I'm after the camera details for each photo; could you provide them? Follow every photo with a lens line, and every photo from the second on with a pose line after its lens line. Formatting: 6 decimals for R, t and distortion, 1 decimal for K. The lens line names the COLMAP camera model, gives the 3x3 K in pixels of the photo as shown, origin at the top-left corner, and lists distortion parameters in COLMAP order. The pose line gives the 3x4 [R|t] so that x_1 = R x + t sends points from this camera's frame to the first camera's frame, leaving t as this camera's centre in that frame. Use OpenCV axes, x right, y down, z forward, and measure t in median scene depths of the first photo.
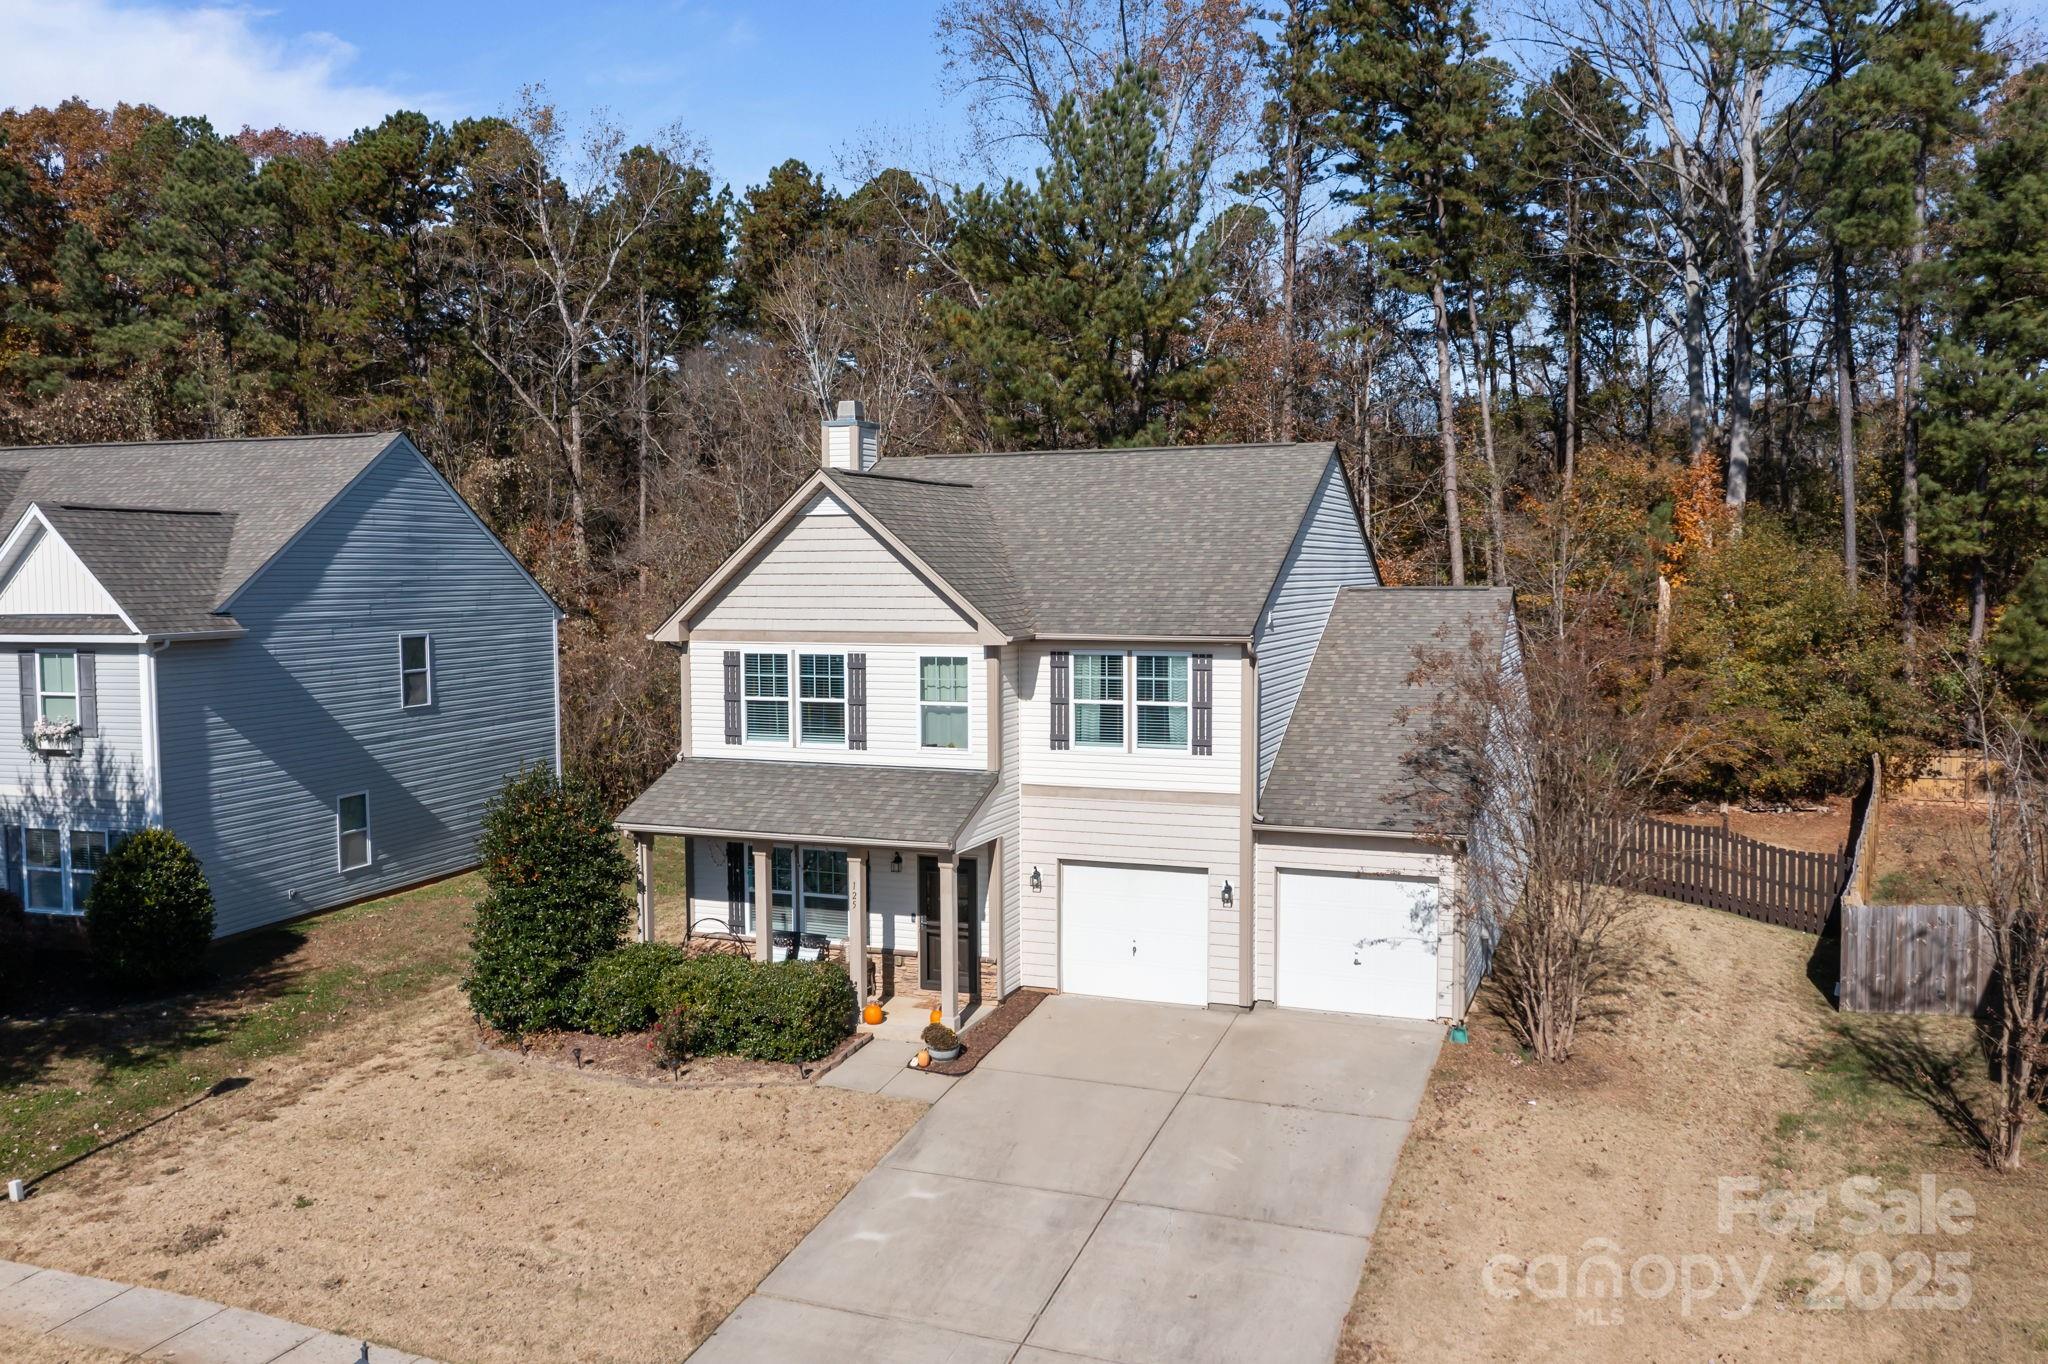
lens RADIAL K [[1630.6, 0, 1024.0], [0, 1630.6, 682.0], [0, 0, 1]] dist [-0.012663, -0.000968]
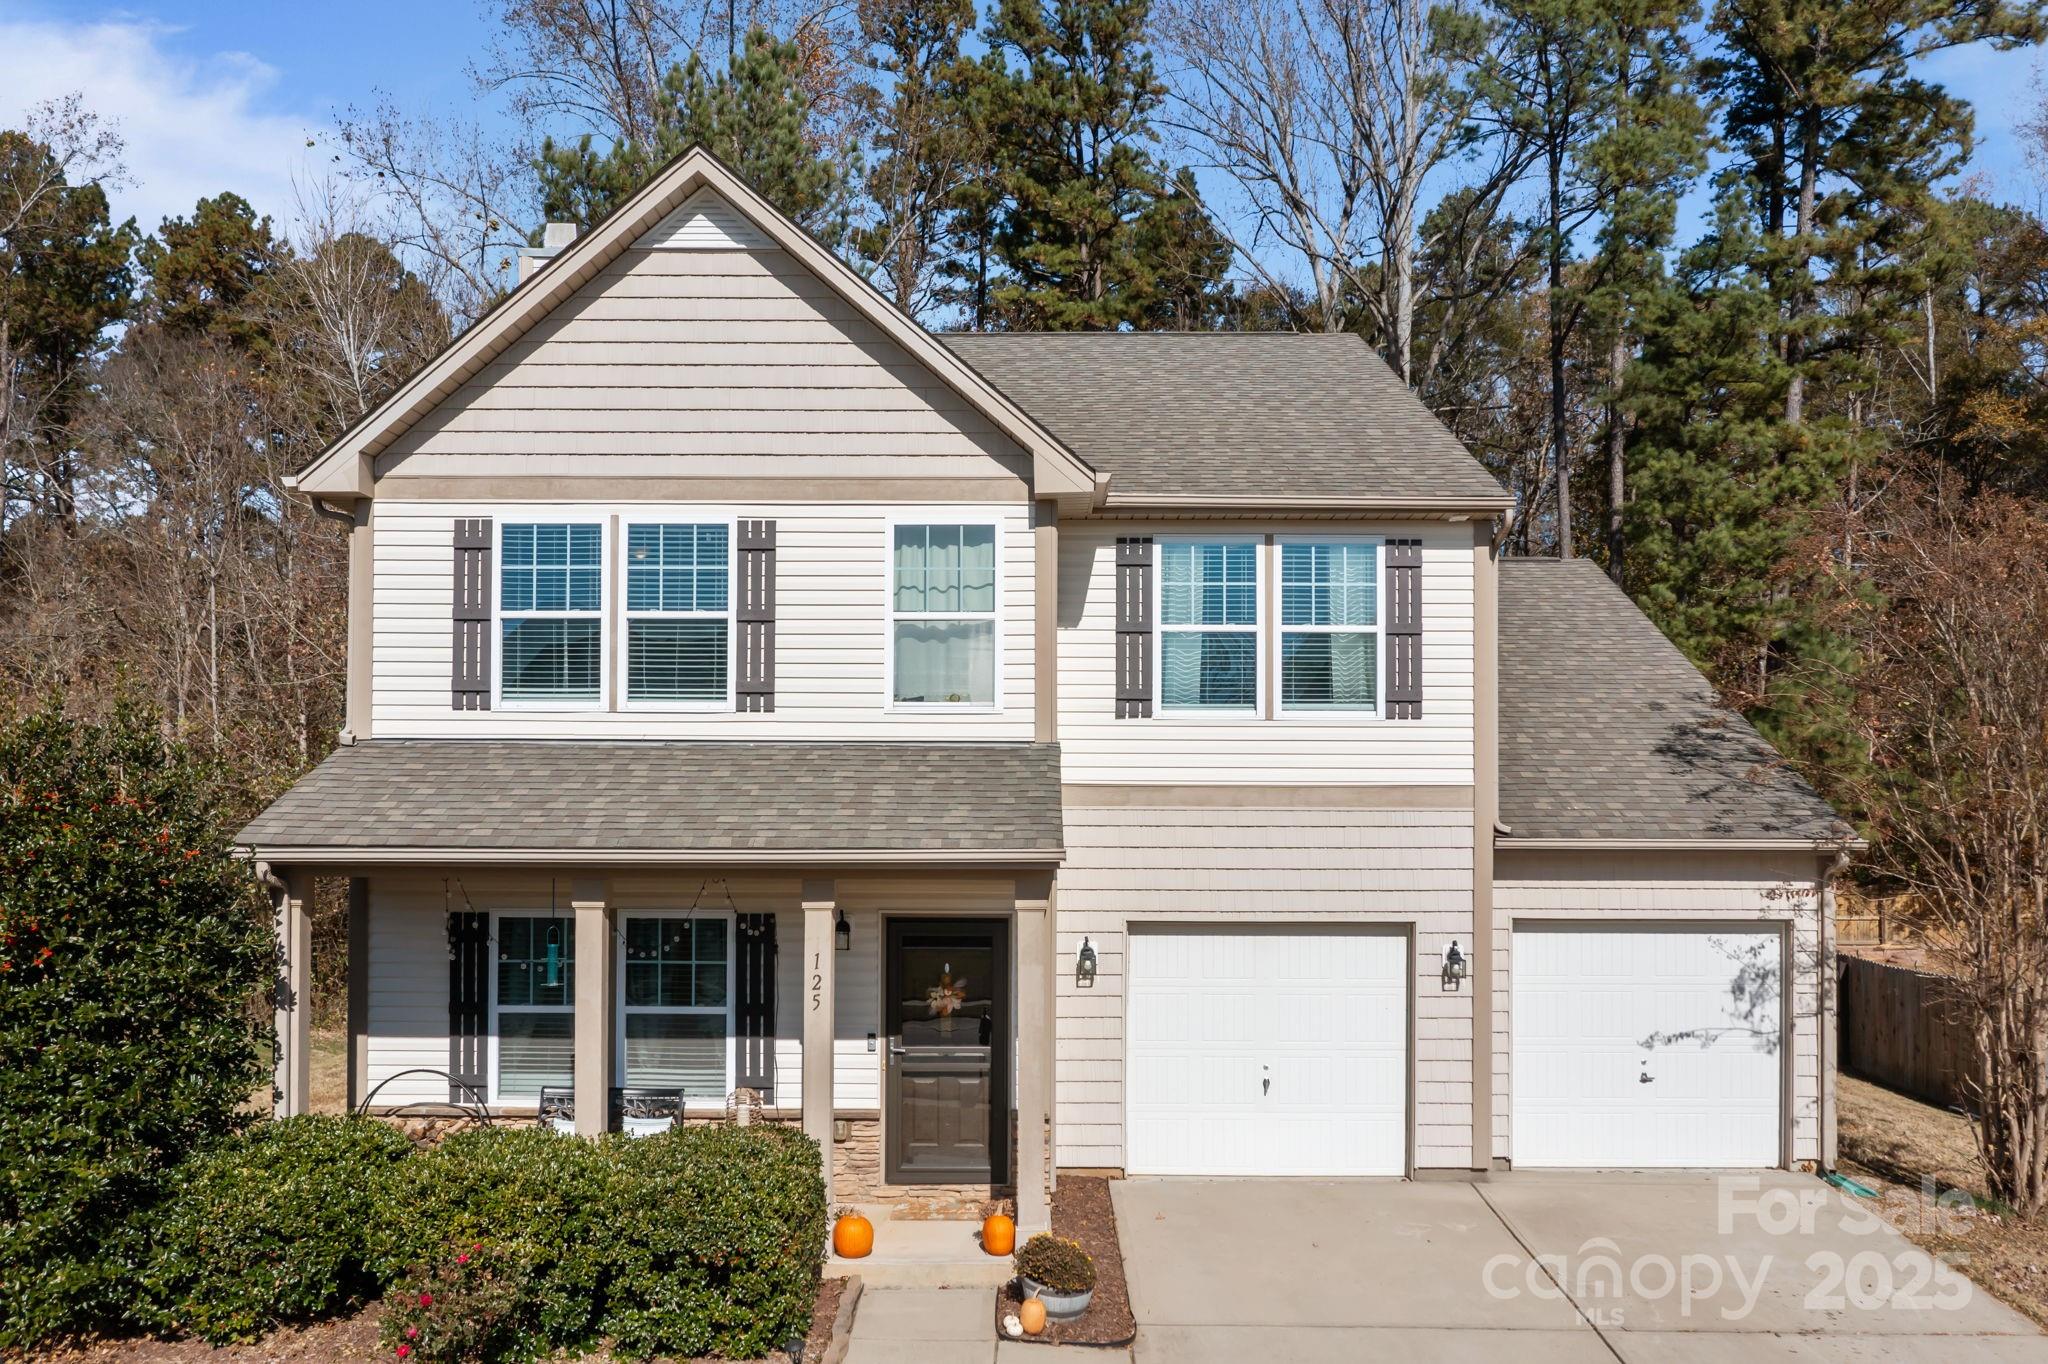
lens RADIAL K [[1652.2, 0, 1022.9], [0, 1652.2, 787.0], [0, 0, 1]] dist [-0.017584, 0.000239]
pose [[0.933387, 0.015651, 0.358529, -0.209562], [0.015311, 0.996402, -0.083357, 0.109823], [-0.358543, 0.083294, 0.929790, 0.503874]]
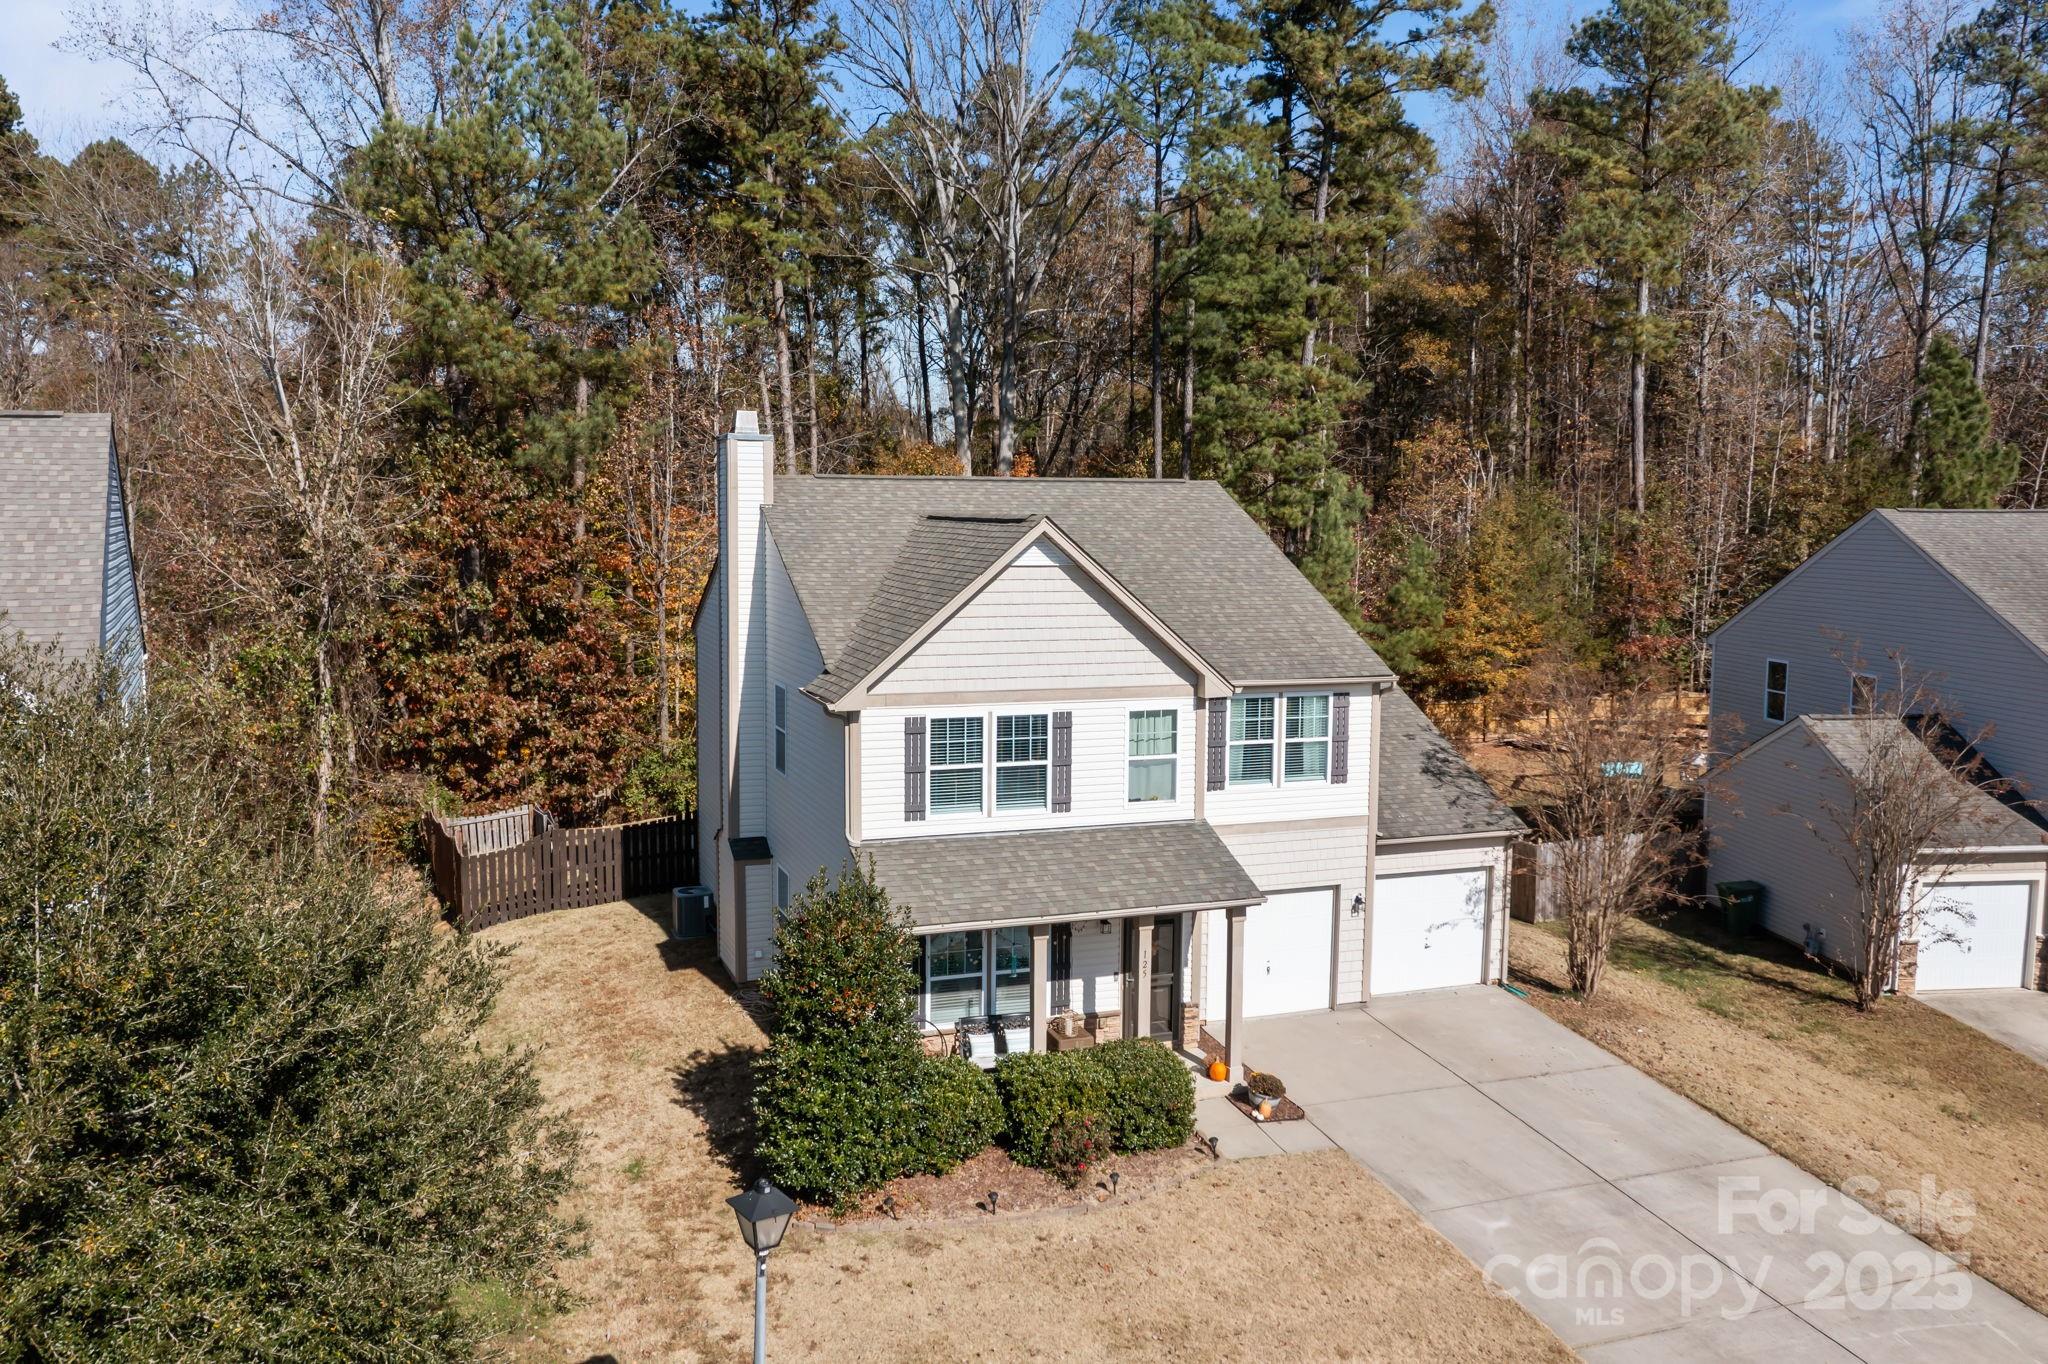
lens RADIAL K [[1630.6, 0, 1024.0], [0, 1630.6, 682.0], [0, 0, 1]] dist [-0.012663, -0.000968]
pose [[0.741668, -0.058480, 0.668213, -0.756876], [0.033426, 0.998177, 0.050257, -0.083710], [-0.669934, -0.014938, 0.742270, 0.314012]]
